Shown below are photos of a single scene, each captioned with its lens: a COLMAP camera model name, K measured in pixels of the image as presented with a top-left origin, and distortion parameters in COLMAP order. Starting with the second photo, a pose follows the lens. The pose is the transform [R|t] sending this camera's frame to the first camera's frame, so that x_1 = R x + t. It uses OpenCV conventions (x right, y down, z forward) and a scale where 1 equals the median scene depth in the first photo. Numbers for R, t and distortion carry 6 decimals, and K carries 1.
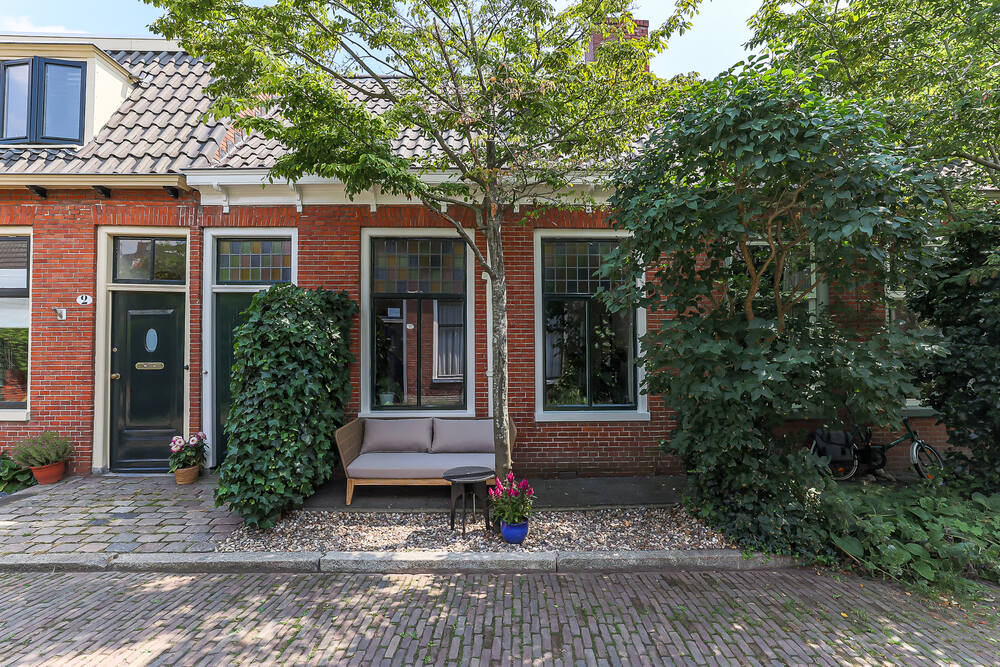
lens RADIAL K [[476.6, 0, 500.9], [0, 476.6, 332.2], [0, 0, 1]] dist [-0.037360, 0.018587]
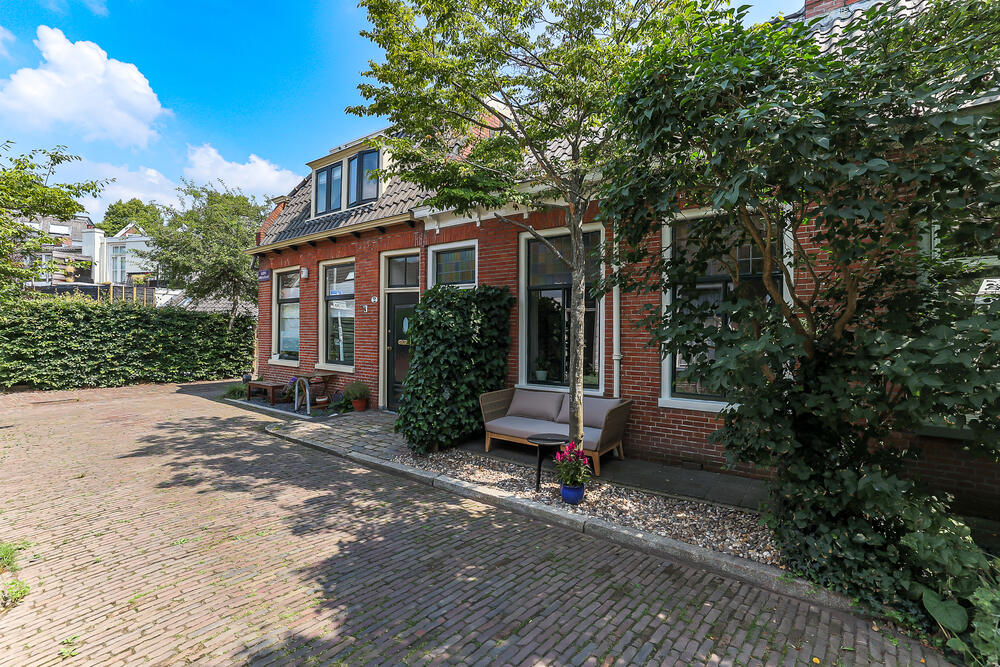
lens RADIAL K [[476.6, 0, 500.9], [0, 476.6, 332.2], [0, 0, 1]] dist [-0.037360, 0.018587]
pose [[0.775226, 0.010716, -0.631593, 0.575314], [0.006245, 0.999677, 0.024627, 0.005593], [0.631653, -0.023036, 0.774909, 0.023233]]
